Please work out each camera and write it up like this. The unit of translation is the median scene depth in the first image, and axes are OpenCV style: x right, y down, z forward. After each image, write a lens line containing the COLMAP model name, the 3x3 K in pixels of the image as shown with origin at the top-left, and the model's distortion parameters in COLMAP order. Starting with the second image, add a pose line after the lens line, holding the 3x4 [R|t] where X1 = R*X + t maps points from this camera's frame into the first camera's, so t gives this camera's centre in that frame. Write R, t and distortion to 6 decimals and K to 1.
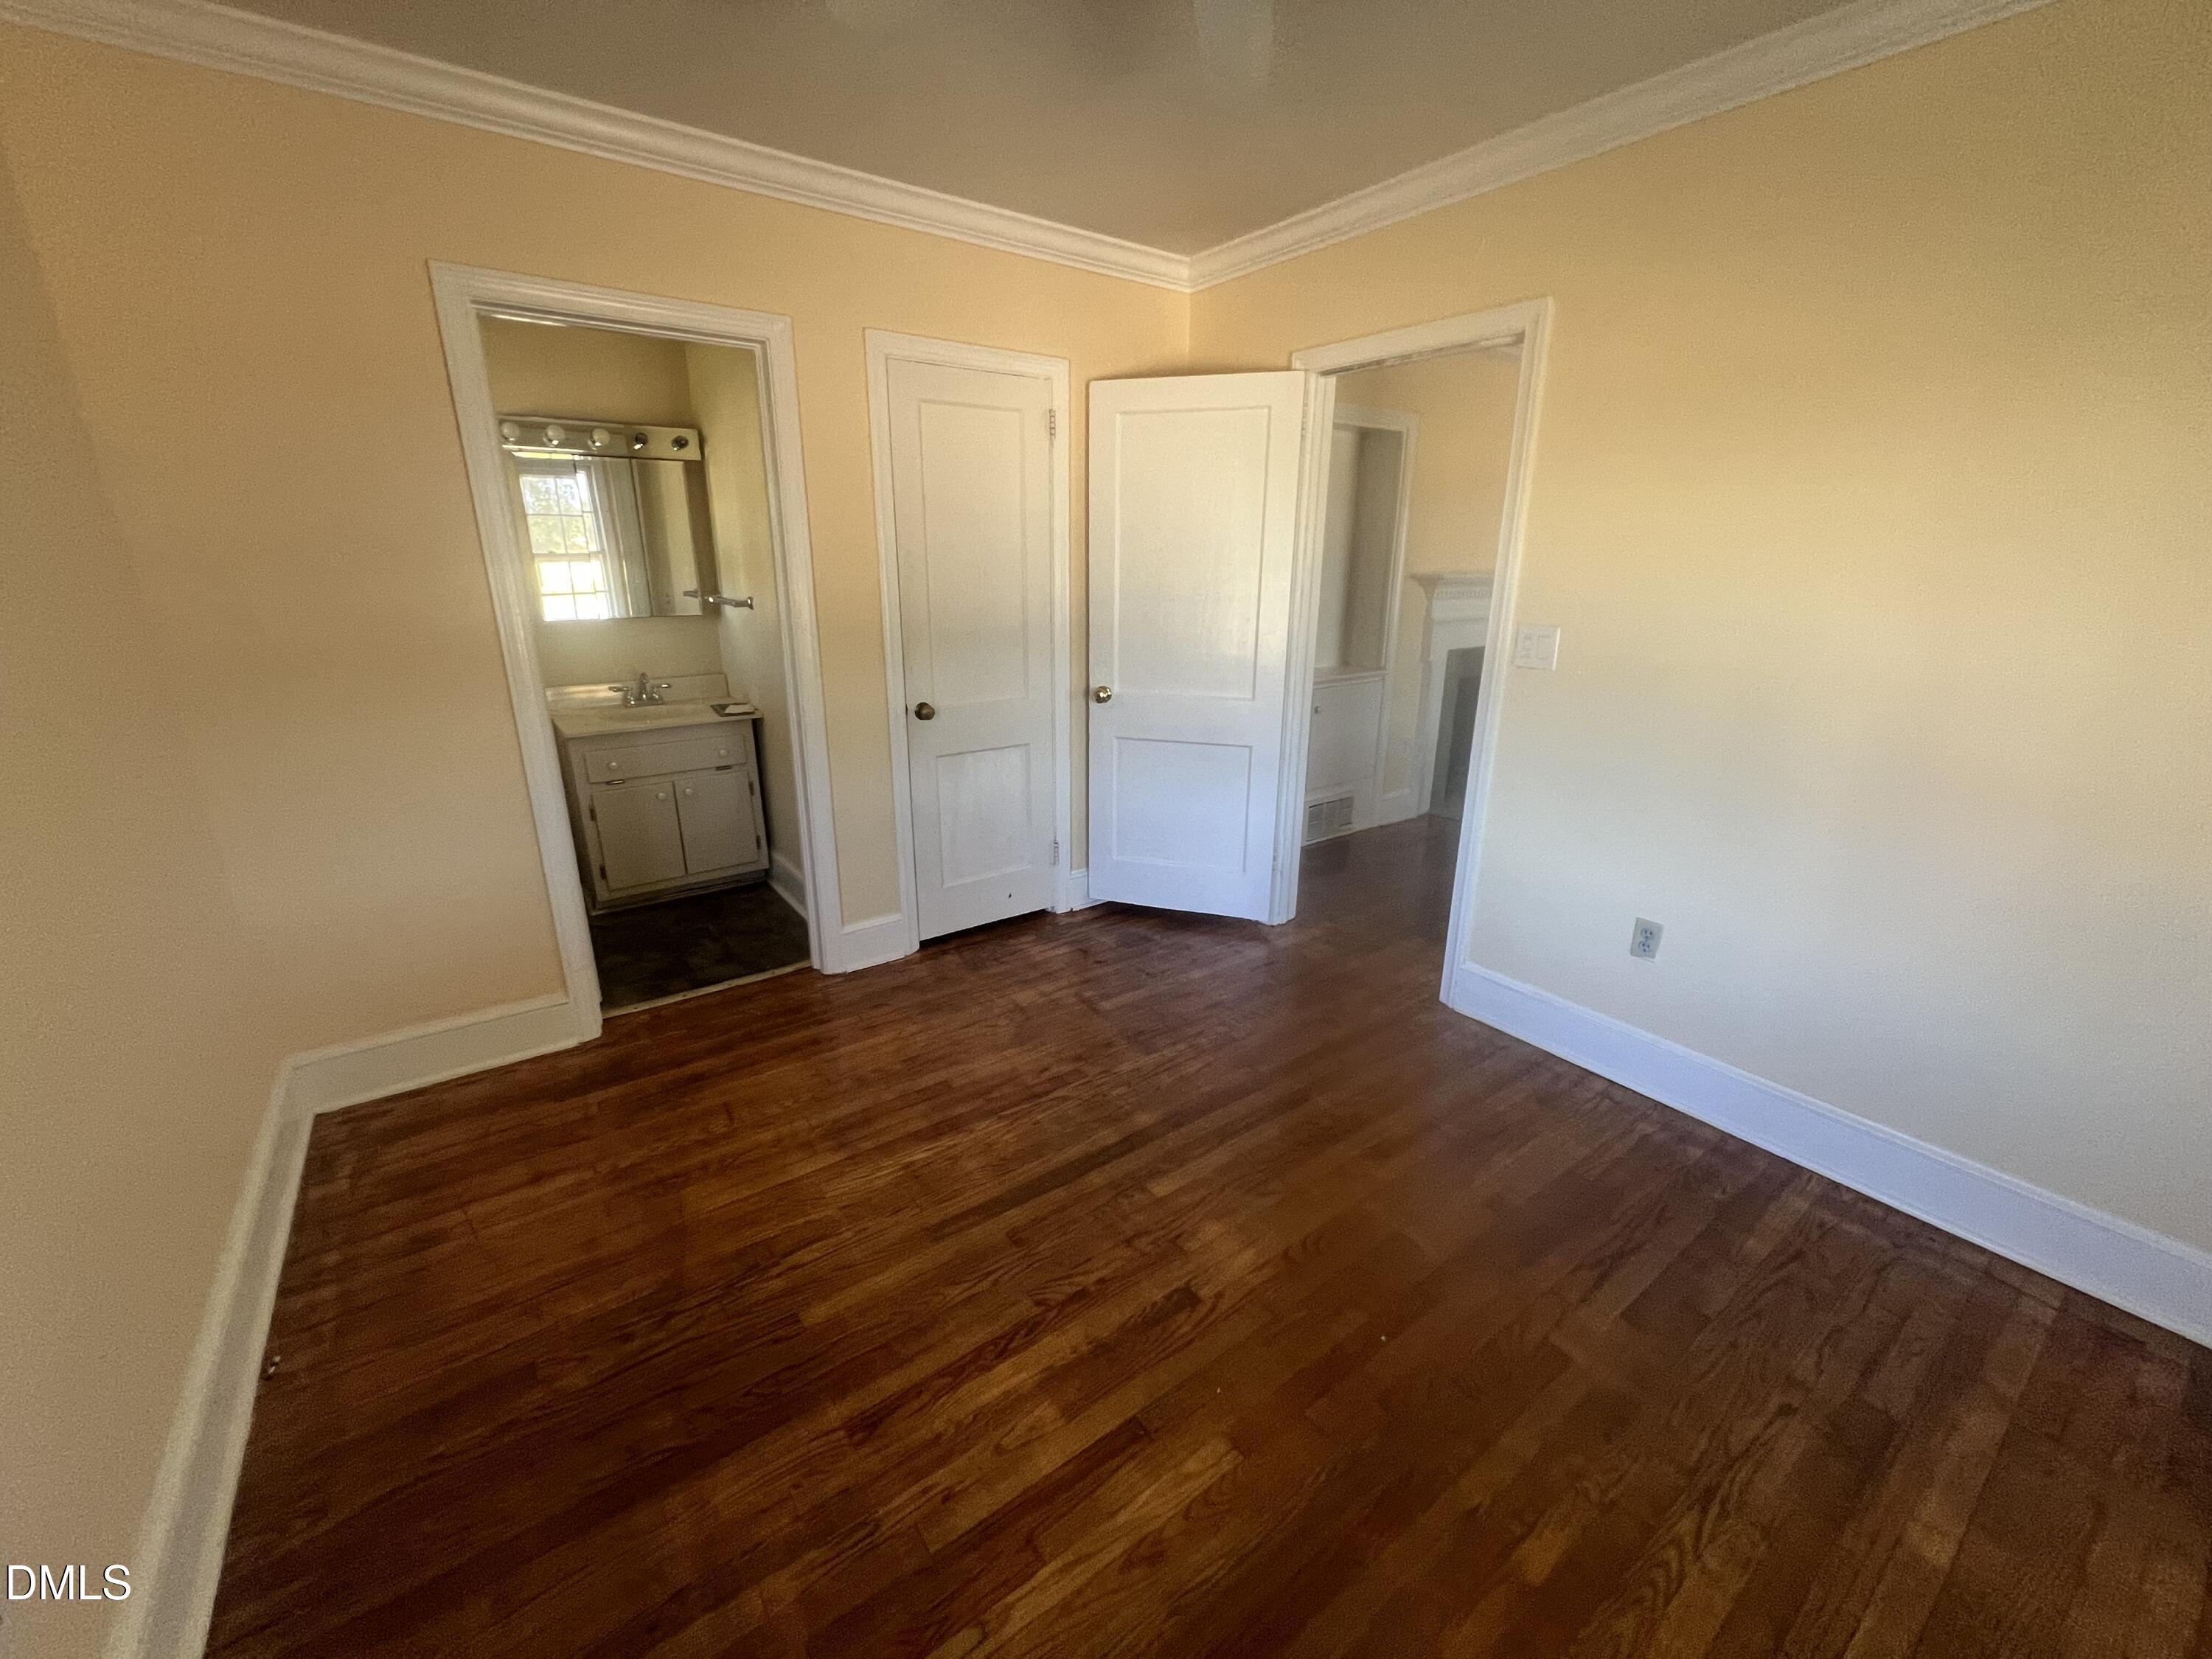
lens RADIAL K [[888.5, 0, 1110.6], [0, 888.5, 821.6], [0, 0, 1]] dist [-0.005221, 0.001094]
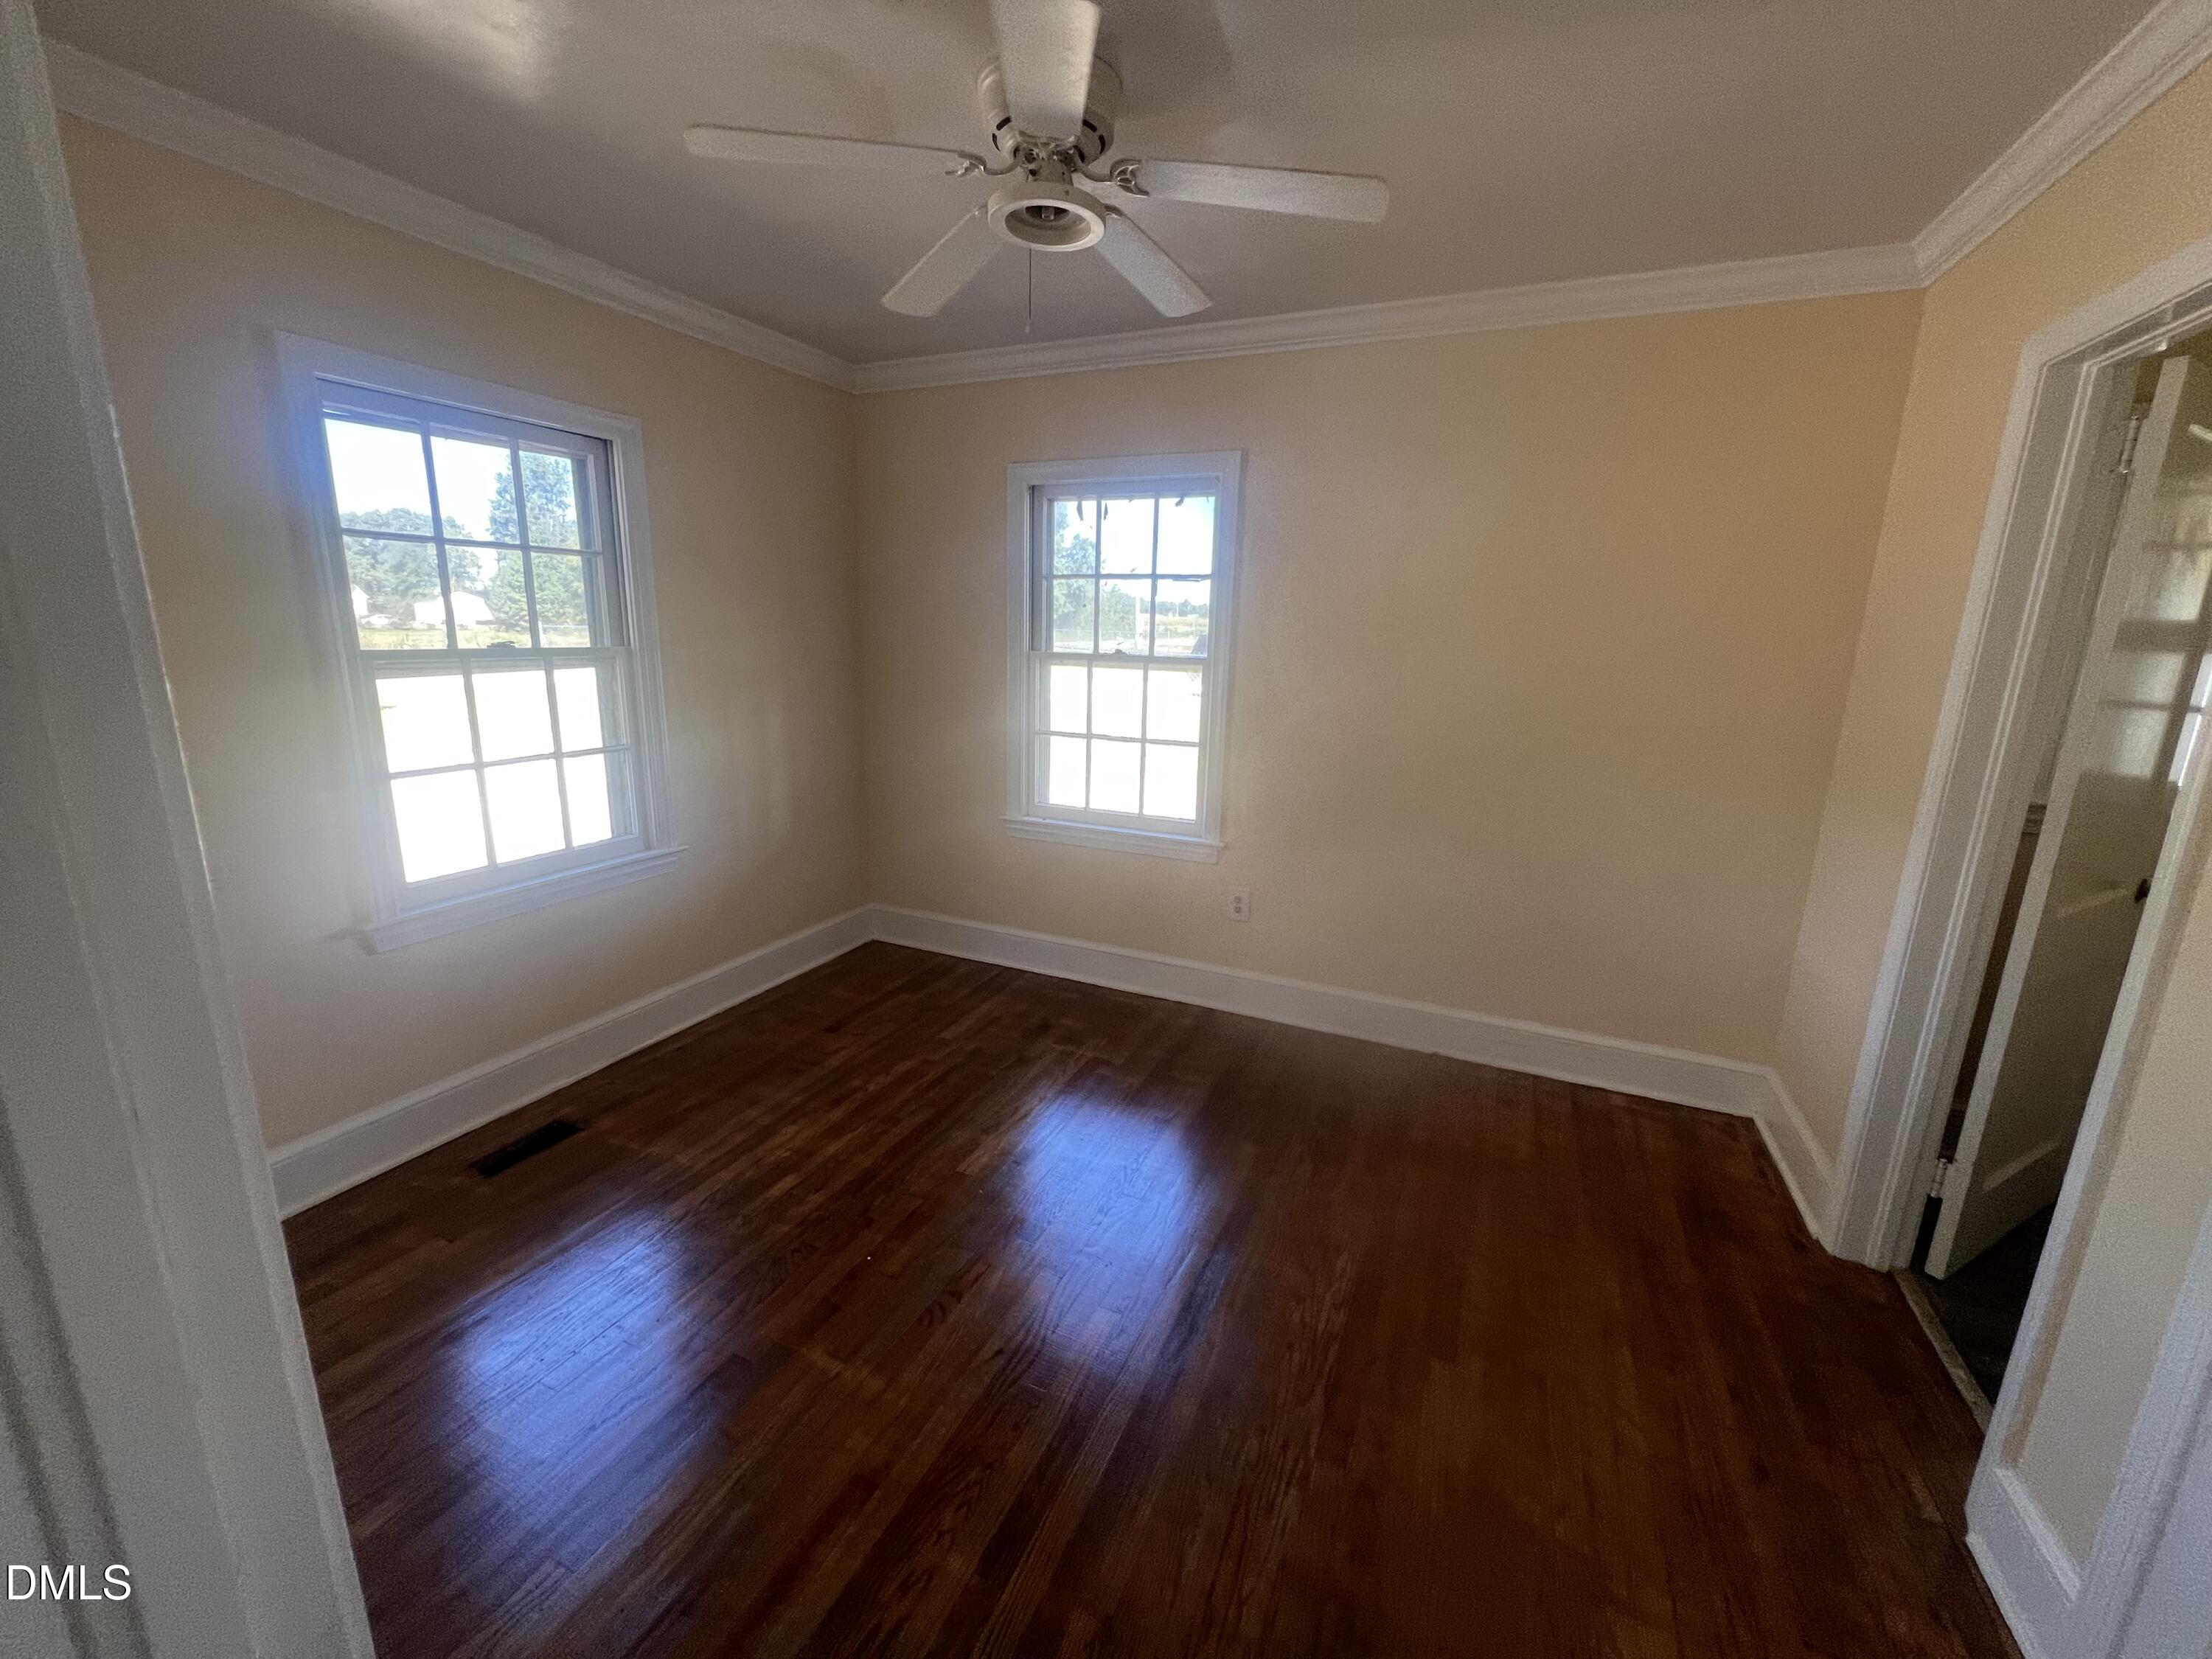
lens RADIAL K [[888.0, 0, 1105.4], [0, 888.0, 831.2], [0, 0, 1]] dist [-0.006028, 0.001263]
pose [[-0.873403, 0.081605, -0.480112, 0.456028], [-0.169576, 0.873201, 0.456907, -0.451519], [0.456520, 0.480480, -0.748818, 1.447837]]
